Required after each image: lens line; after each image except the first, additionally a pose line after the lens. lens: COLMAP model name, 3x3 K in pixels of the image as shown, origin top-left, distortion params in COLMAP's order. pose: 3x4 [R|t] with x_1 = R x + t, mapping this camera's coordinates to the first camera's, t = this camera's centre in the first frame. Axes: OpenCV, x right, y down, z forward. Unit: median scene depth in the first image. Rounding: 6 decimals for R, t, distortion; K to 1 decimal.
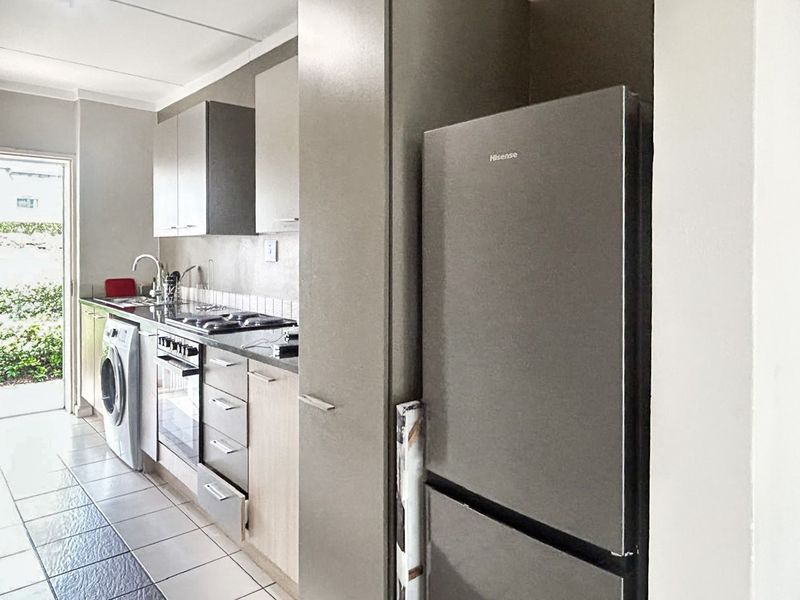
lens RADIAL K [[496.0, 0, 399.7], [0, 496.0, 257.7], [0, 0, 1]] dist [-0.006056, 0.000140]
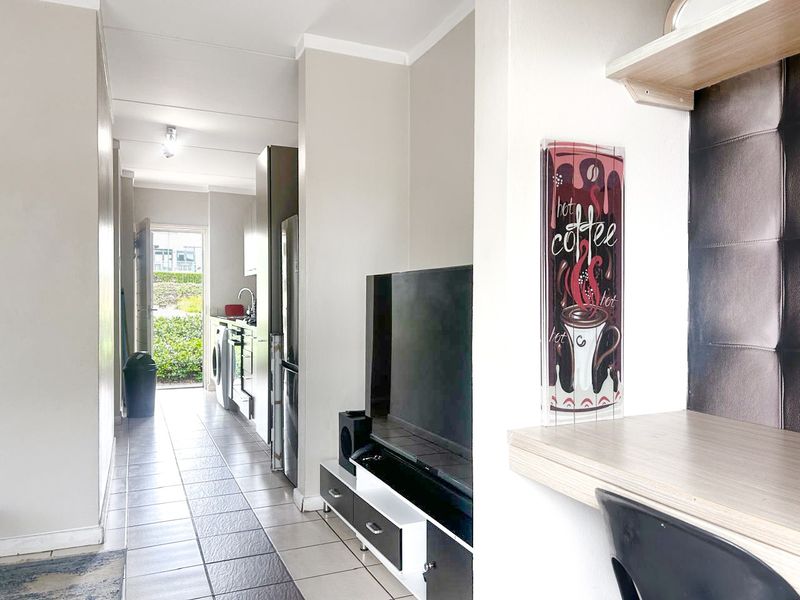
lens RADIAL K [[641.5, 0, 402.2], [0, 641.5, 301.2], [0, 0, 1]] dist [0.002869, 0.004245]
pose [[0.930645, -0.007420, -0.365847, 0.488638], [0.006437, 0.999972, -0.003906, 0.032065], [0.365866, 0.001280, 0.930667, -0.497602]]
